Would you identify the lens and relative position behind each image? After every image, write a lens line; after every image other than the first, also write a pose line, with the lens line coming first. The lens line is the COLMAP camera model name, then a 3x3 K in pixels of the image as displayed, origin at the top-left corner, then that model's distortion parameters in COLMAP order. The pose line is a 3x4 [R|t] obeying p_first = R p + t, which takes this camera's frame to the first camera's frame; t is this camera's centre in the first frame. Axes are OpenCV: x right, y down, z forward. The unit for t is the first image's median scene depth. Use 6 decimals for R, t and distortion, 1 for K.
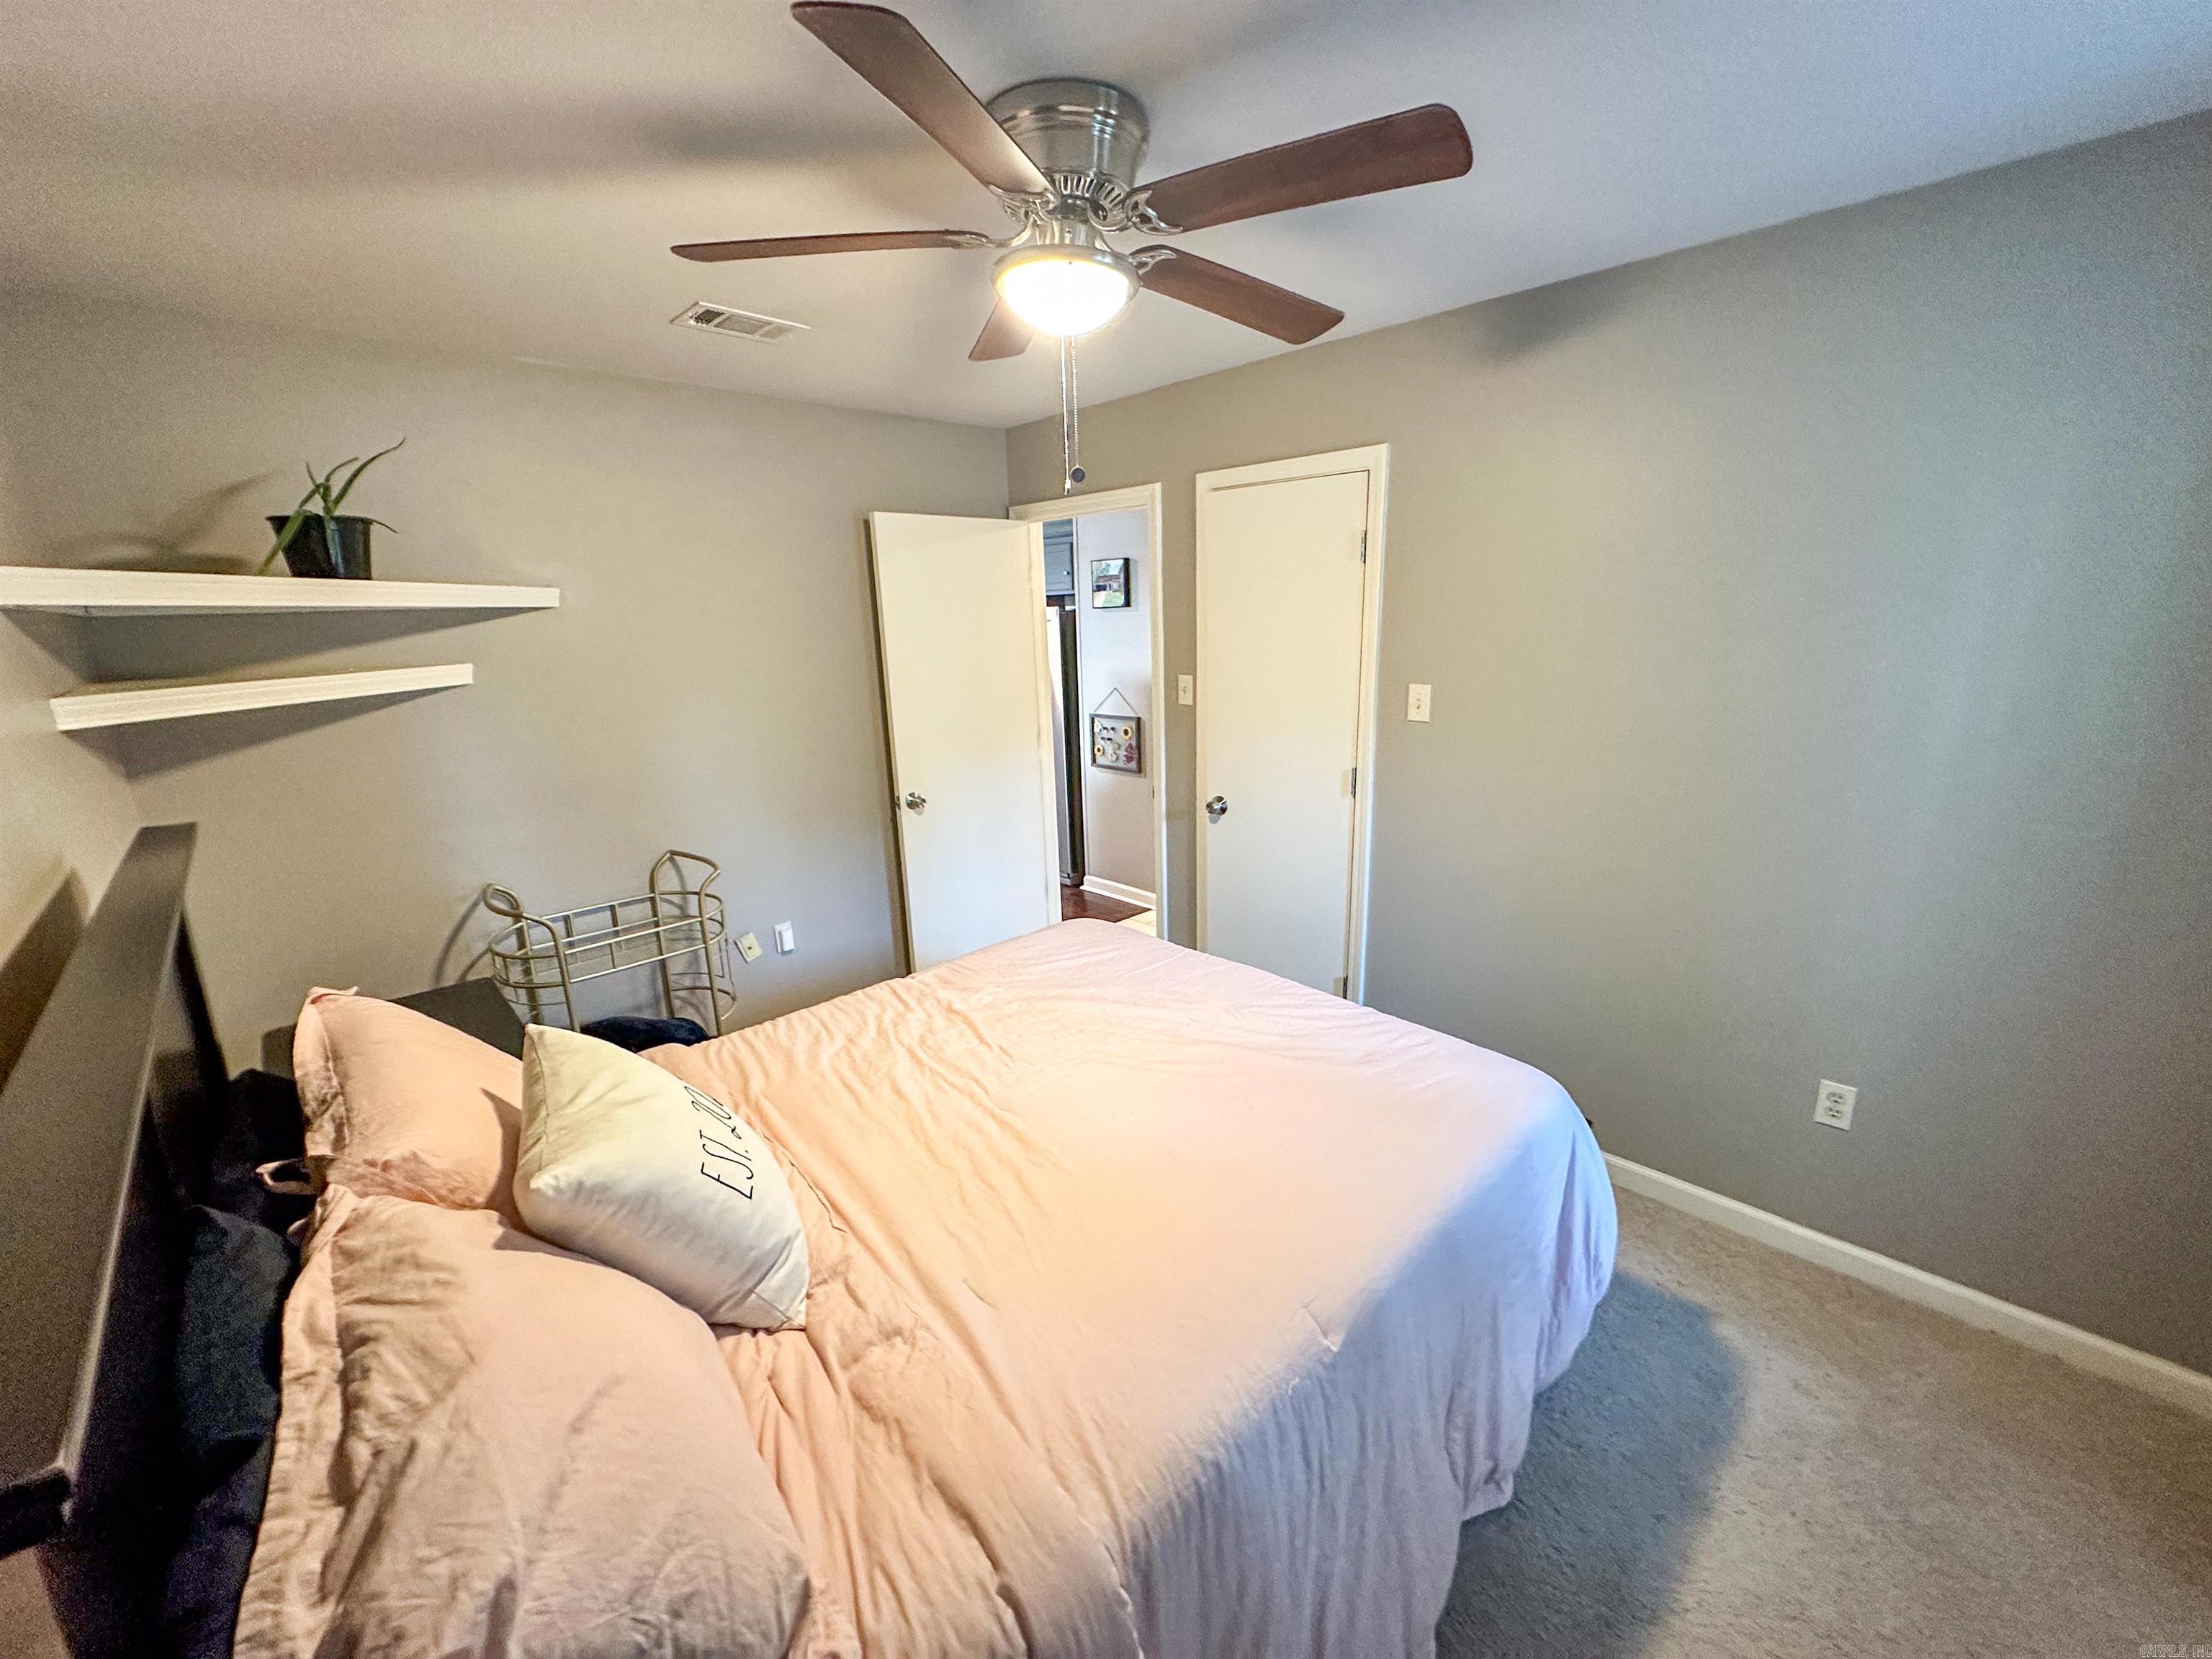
lens RADIAL K [[885.2, 0, 1096.9], [0, 885.2, 837.6], [0, 0, 1]] dist [-0.006154, 0.001987]
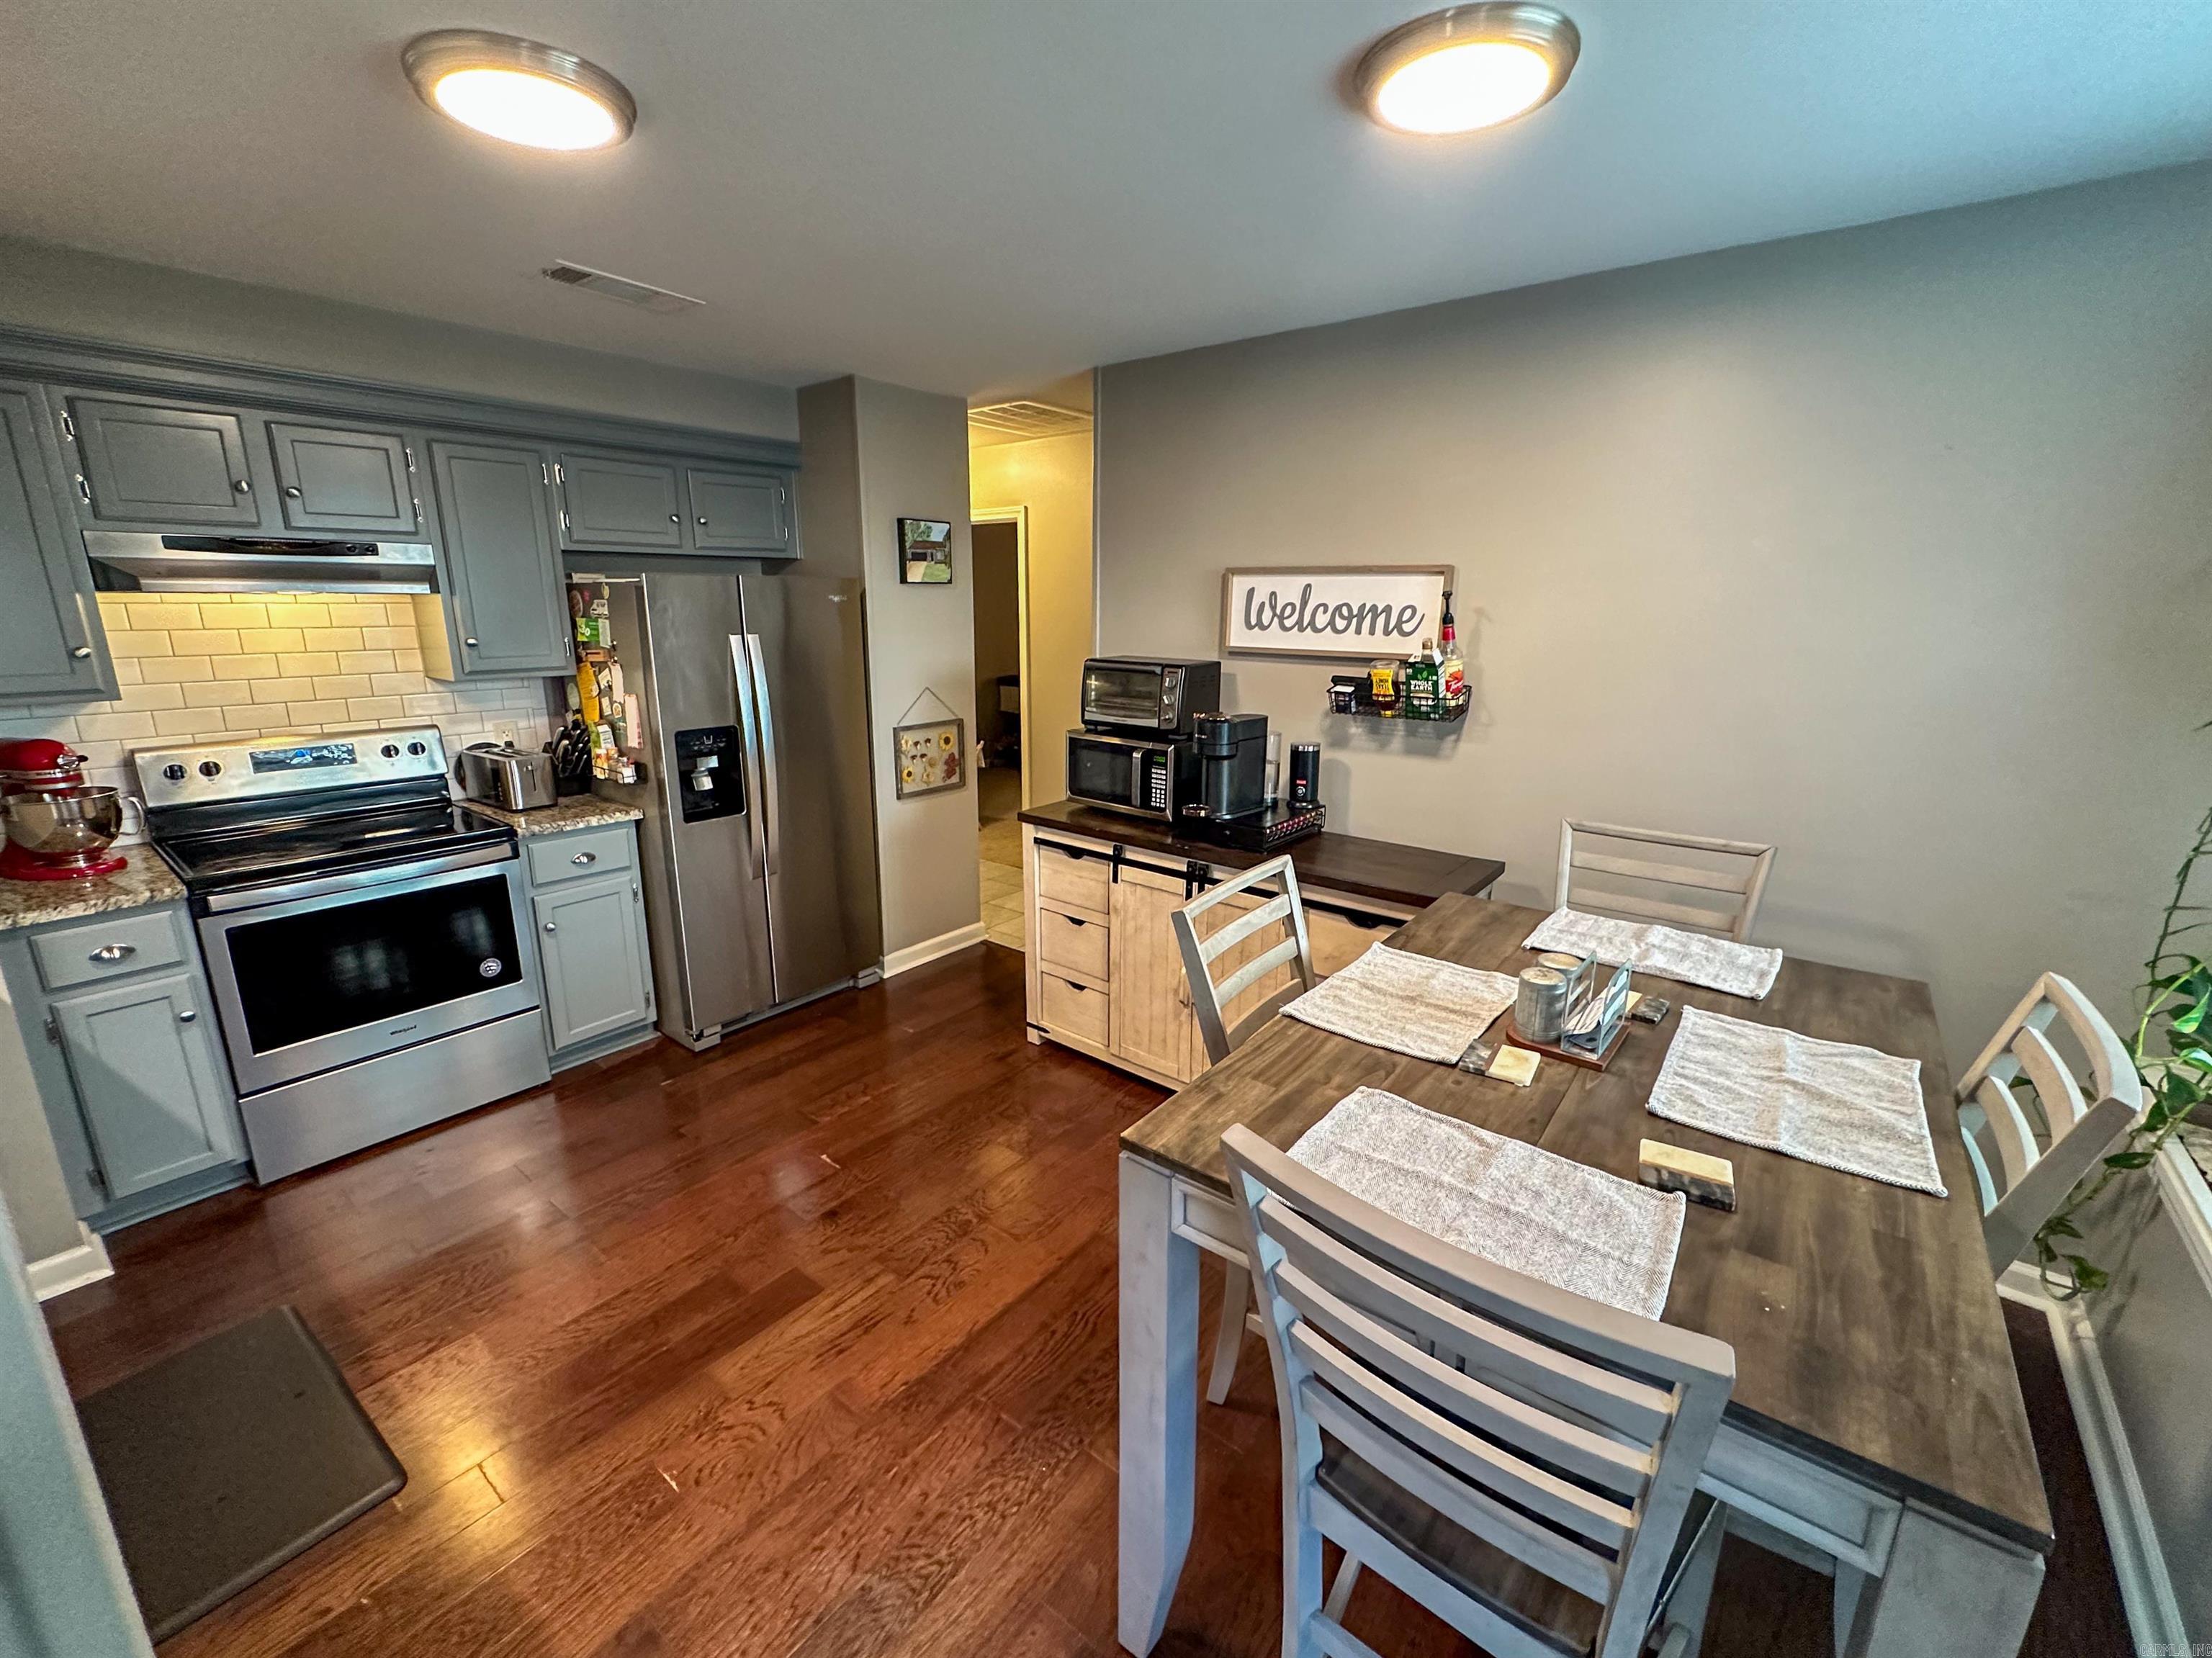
lens RADIAL K [[930.2, 0, 1103.6], [0, 930.2, 824.0], [0, 0, 1]] dist [-0.000394, -0.000029]
pose [[-0.144224, -0.201216, 0.968871, -0.811869], [0.233650, 0.944498, 0.230935, -0.207826], [-0.961565, 0.259683, -0.089205, 0.953940]]
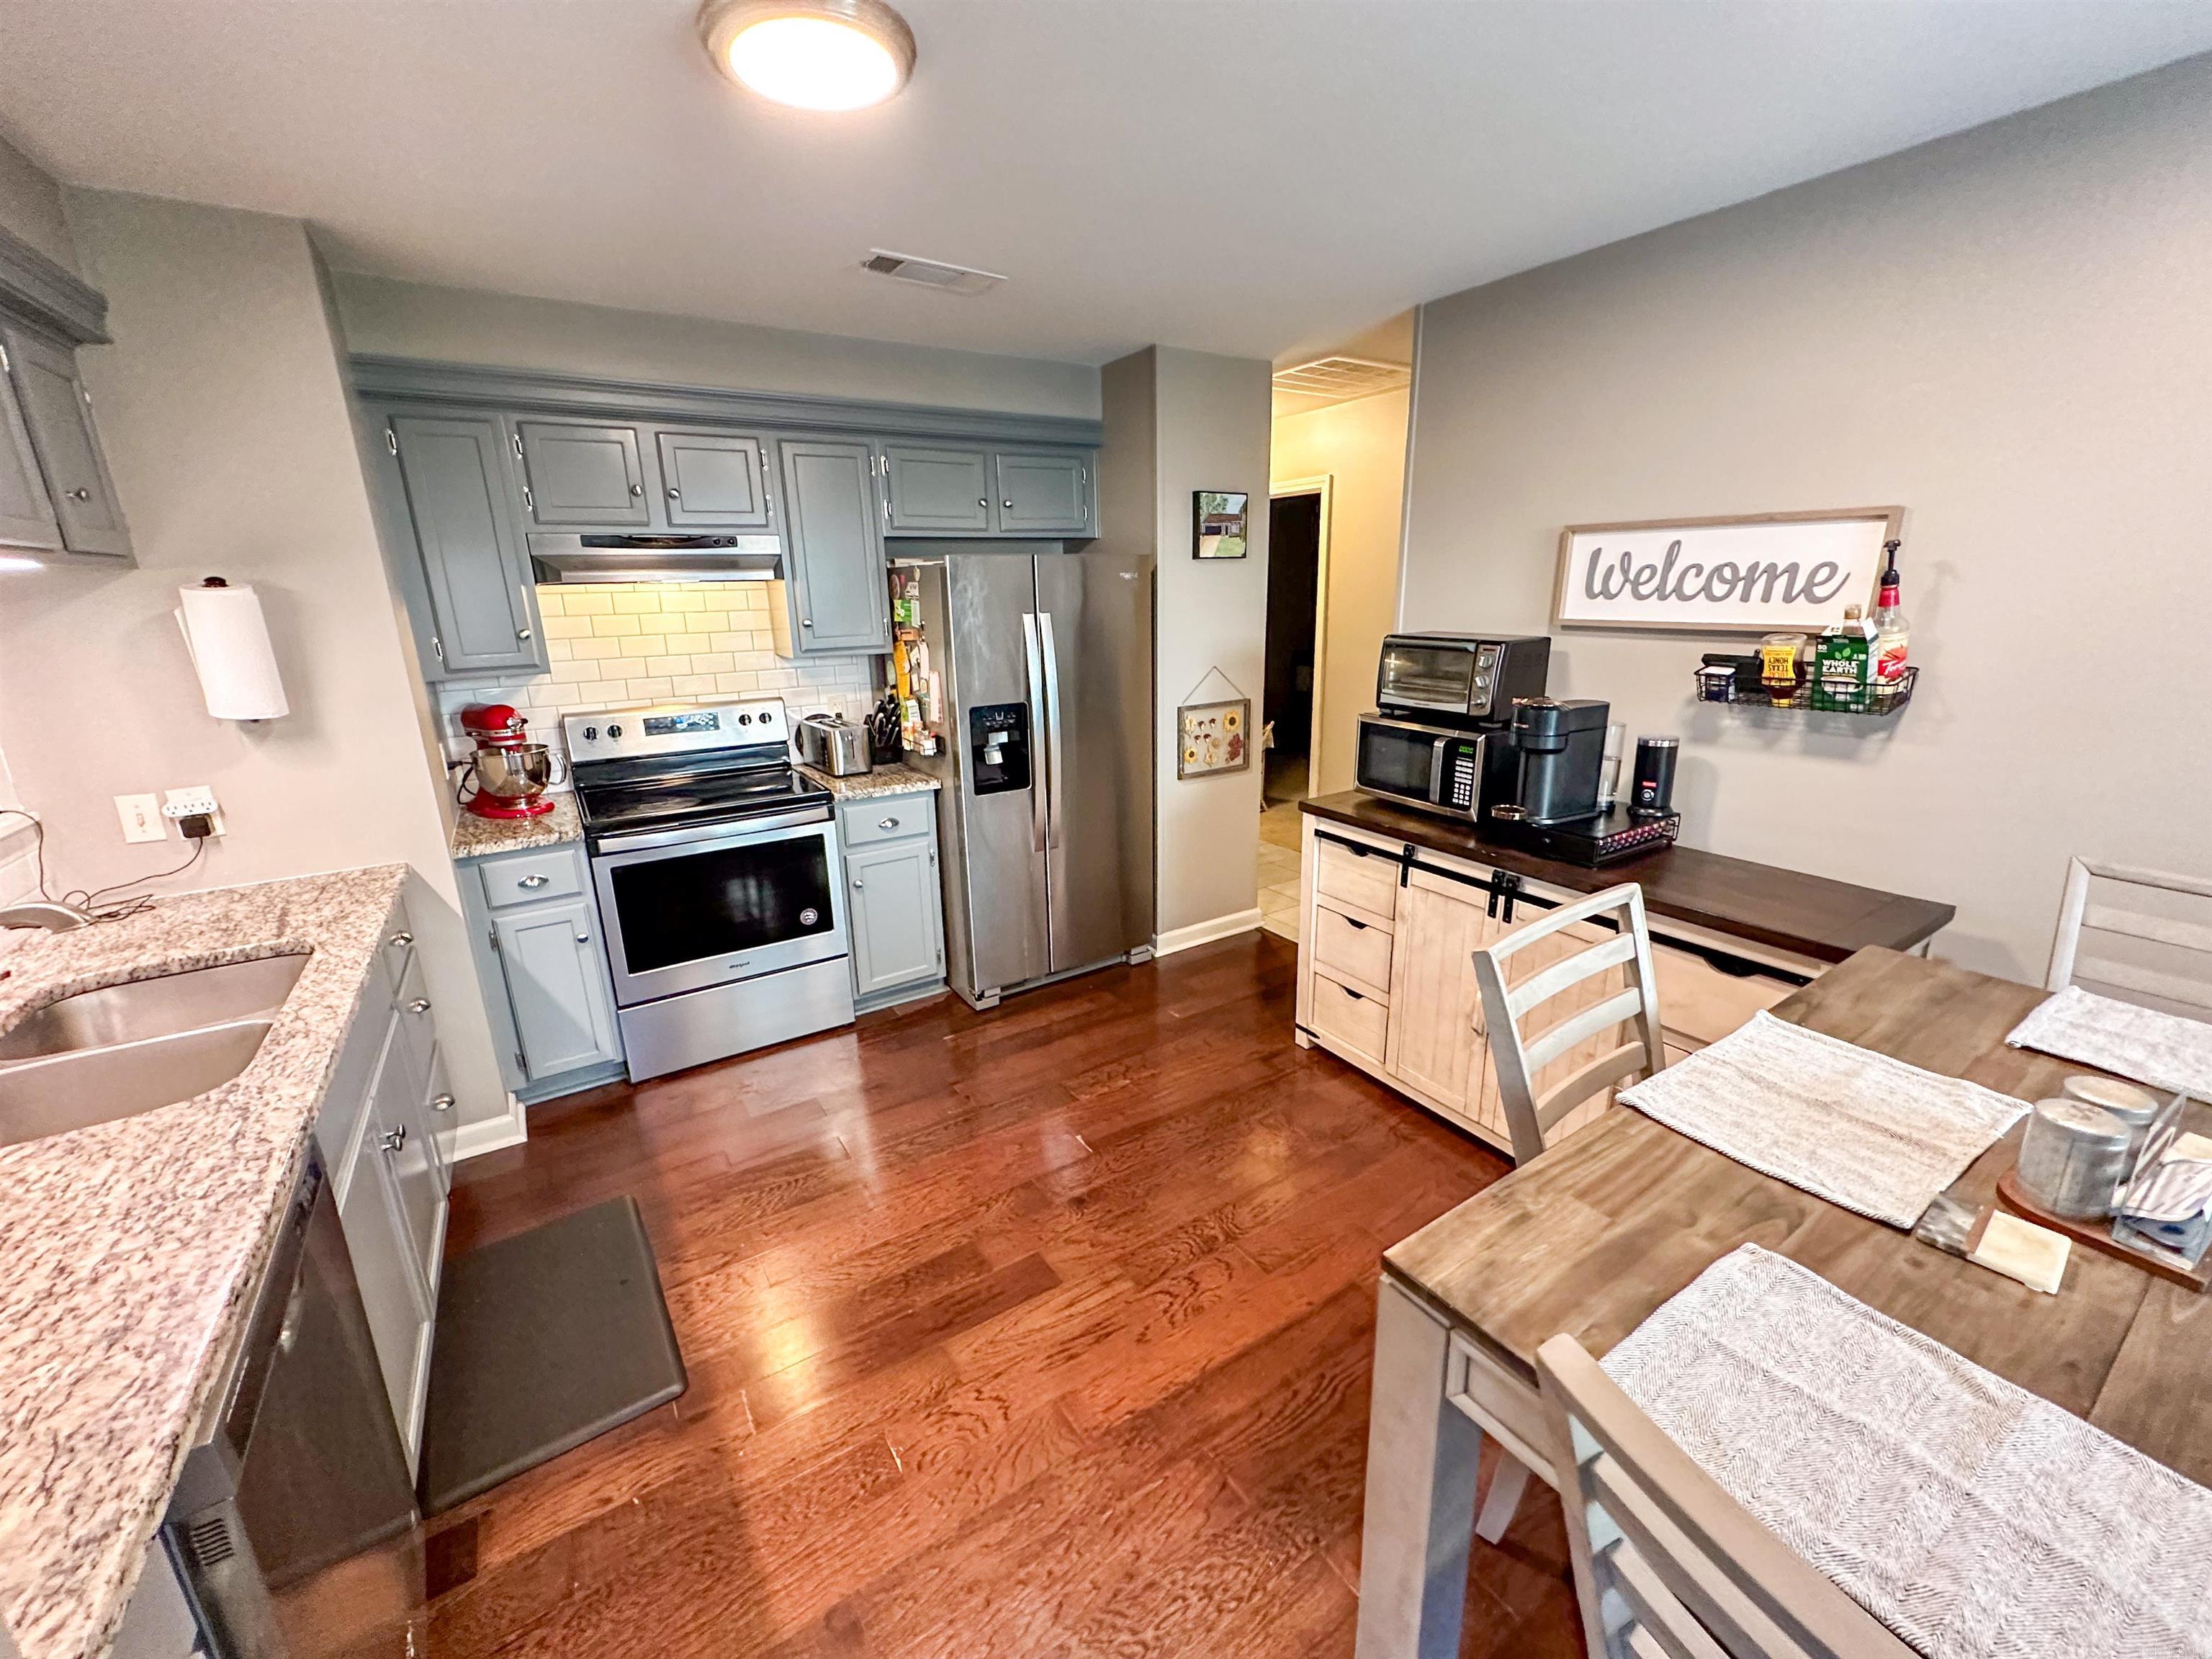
lens RADIAL K [[885.2, 0, 1105.4], [0, 885.2, 825.8], [0, 0, 1]] dist [-0.006154, 0.001987]
pose [[0.178409, -0.231031, 0.956449, -0.748389], [0.245750, 0.951701, 0.184043, -0.201075], [-0.952773, 0.202212, 0.226568, 0.943964]]
